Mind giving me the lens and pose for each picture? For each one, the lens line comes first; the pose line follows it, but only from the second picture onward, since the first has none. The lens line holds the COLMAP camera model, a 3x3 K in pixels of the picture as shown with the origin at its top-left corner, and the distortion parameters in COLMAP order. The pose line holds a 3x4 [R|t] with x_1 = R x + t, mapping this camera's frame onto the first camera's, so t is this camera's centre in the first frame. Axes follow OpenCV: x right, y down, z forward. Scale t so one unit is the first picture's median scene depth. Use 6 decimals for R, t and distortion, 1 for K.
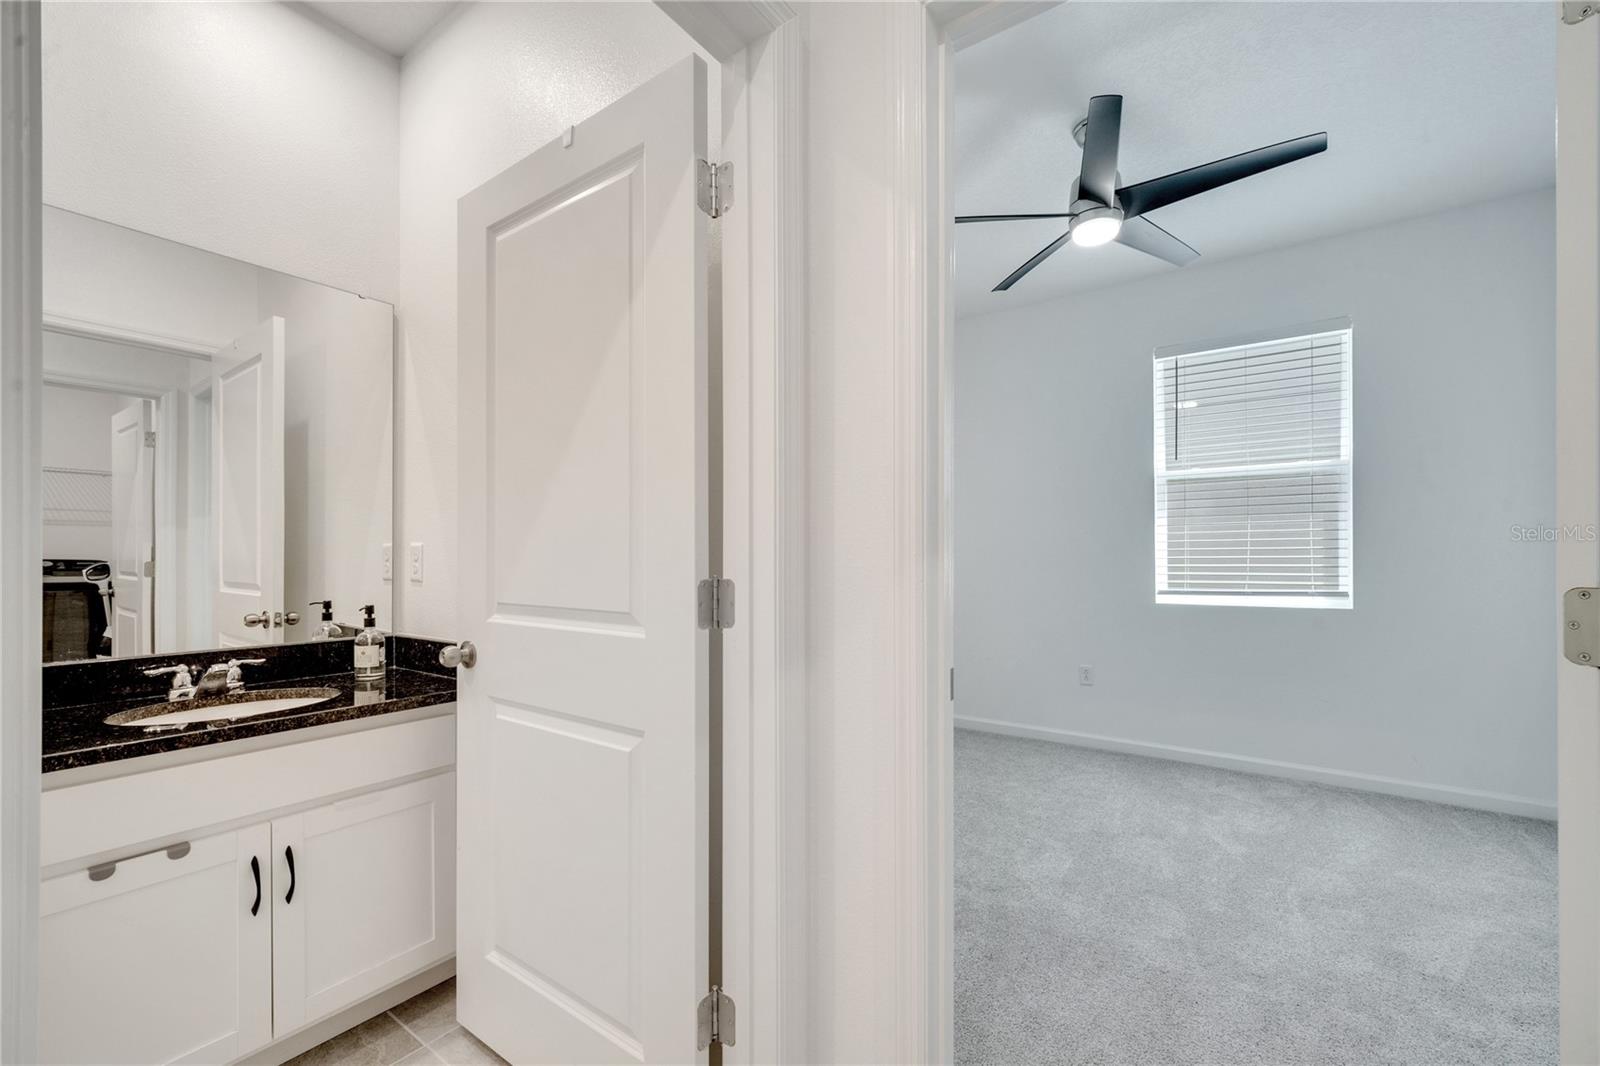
lens RADIAL K [[651.6, 0, 797.5], [0, 651.6, 548.6], [0, 0, 1]] dist [0.000666, -0.000088]
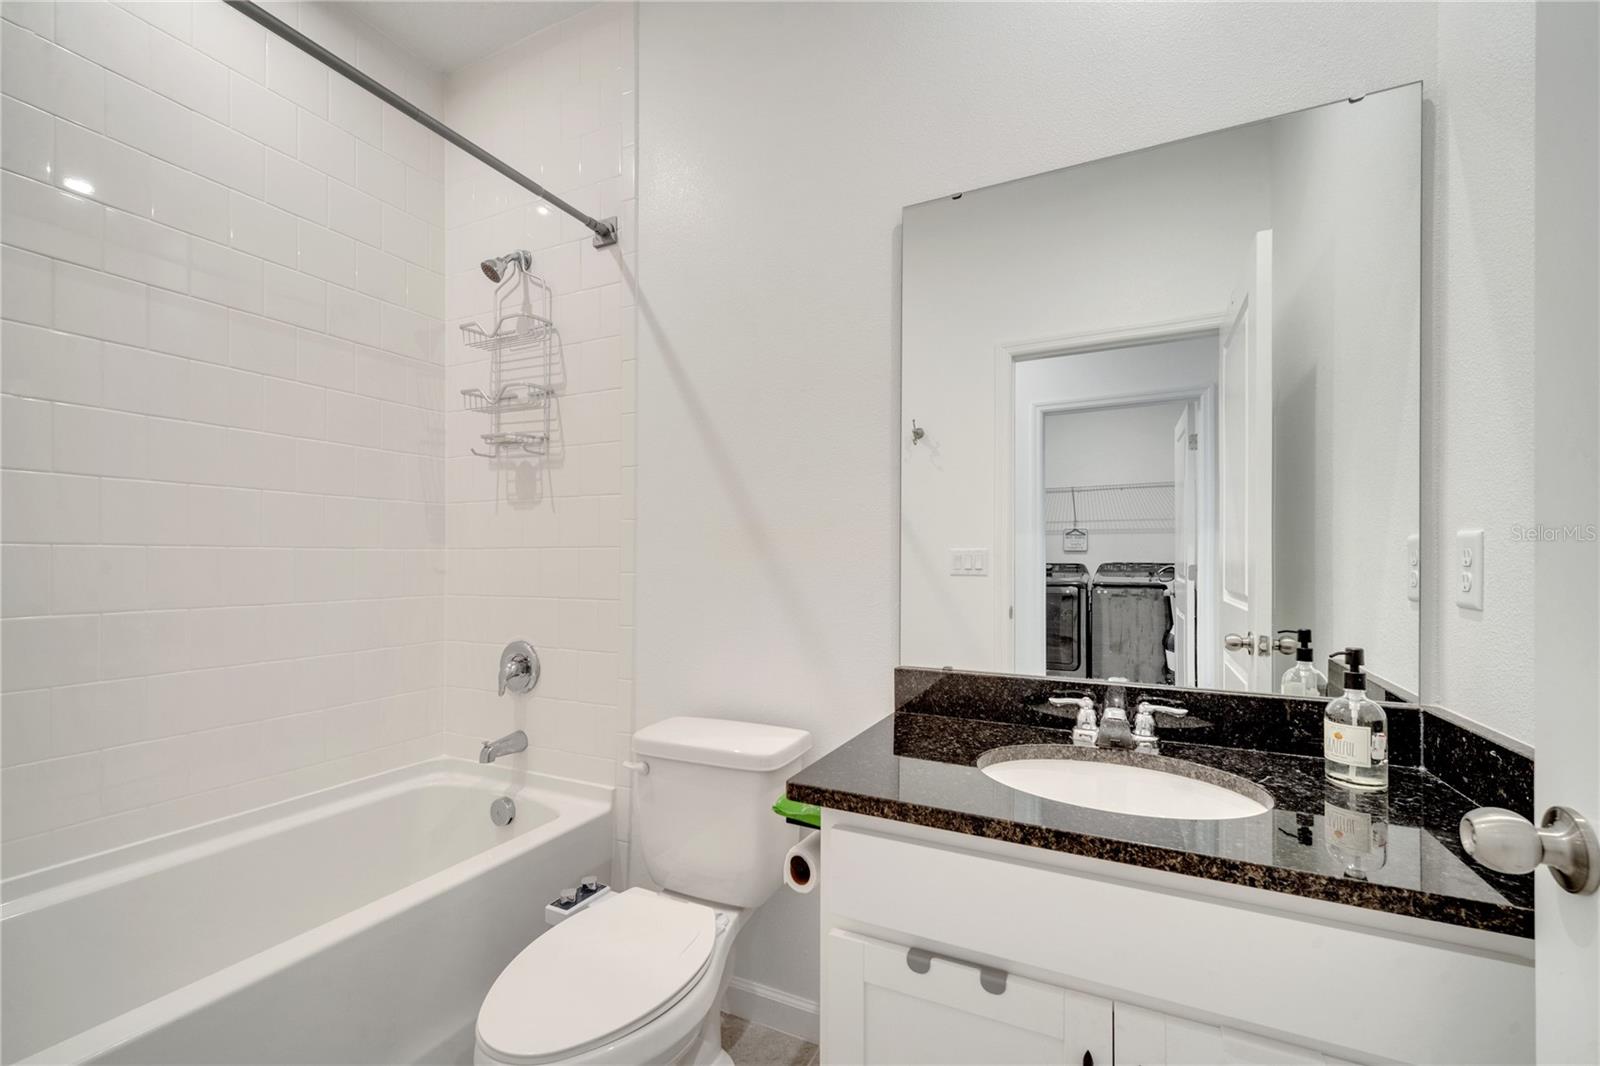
lens RADIAL K [[653.4, 0, 799.5], [0, 653.4, 562.5], [0, 0, 1]] dist [0.001130, -0.000085]
pose [[0.161207, 0.003428, -0.986915, -0.185303], [0.012207, 0.999911, 0.005467, 0.006935], [0.986845, -0.012928, 0.161151, 0.431289]]
